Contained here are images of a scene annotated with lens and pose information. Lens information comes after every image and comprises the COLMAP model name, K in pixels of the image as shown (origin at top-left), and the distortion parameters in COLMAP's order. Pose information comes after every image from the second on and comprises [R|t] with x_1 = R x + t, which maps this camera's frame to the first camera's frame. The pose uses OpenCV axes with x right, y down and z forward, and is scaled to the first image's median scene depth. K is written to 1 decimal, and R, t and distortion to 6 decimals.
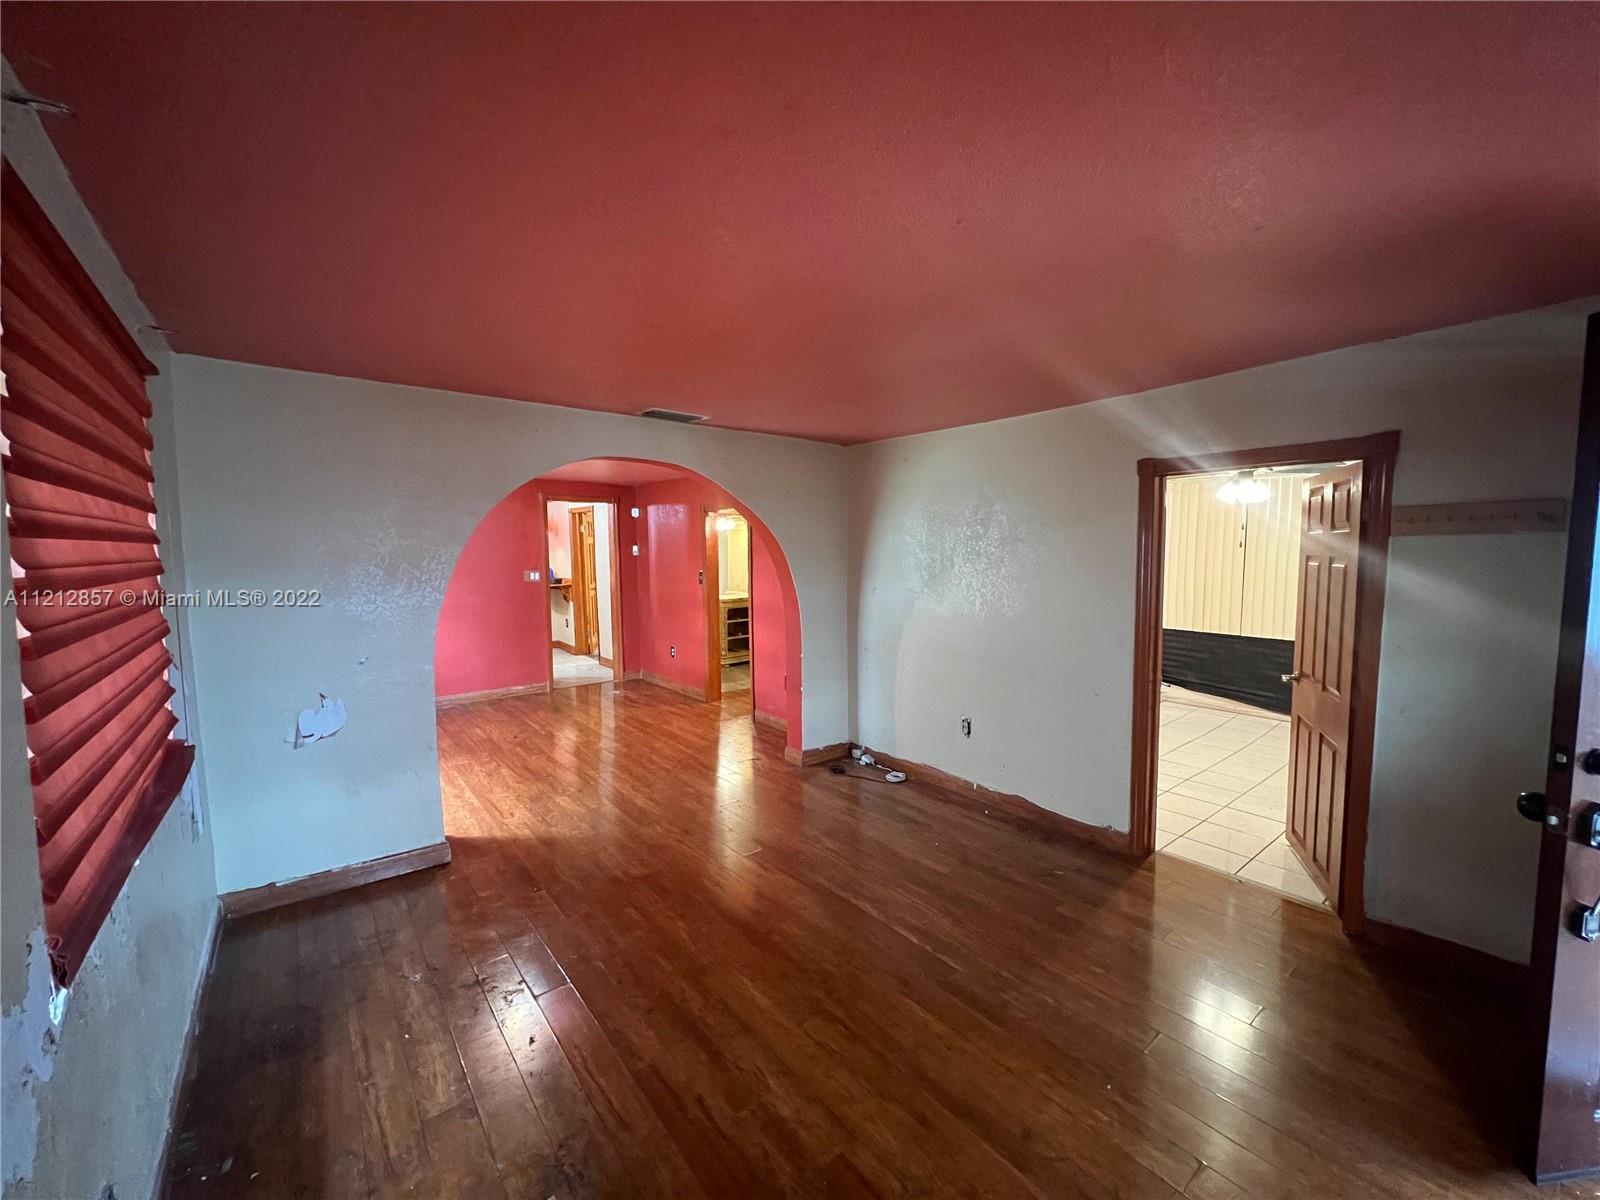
lens RADIAL K [[642.2, 0, 799.2], [0, 642.2, 605.0], [0, 0, 1]] dist [-0.003835, -0.000175]
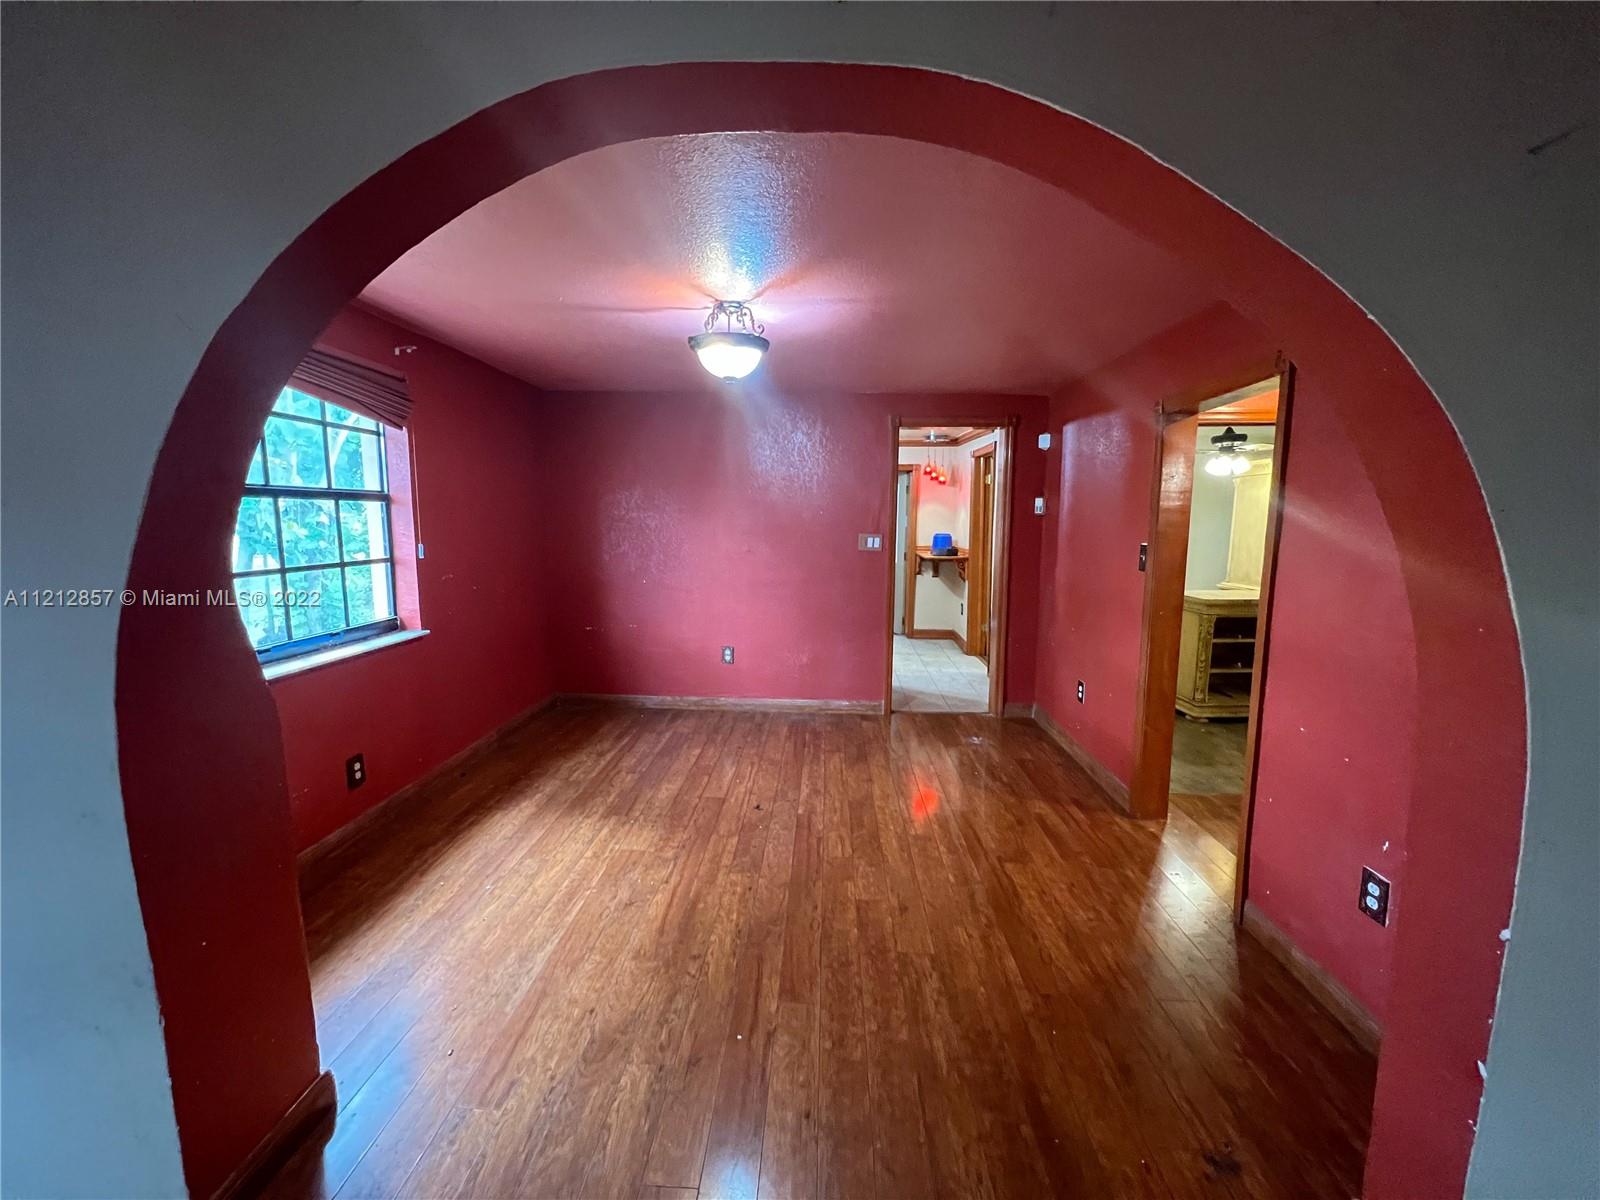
lens RADIAL K [[642.2, 0, 792.7], [0, 642.2, 598.6], [0, 0, 1]] dist [-0.003835, -0.000175]
pose [[0.749037, 0.091967, -0.656114, -0.030041], [-0.068935, 0.995762, 0.060877, -0.021342], [0.658932, -0.000369, 0.752202, 0.429591]]
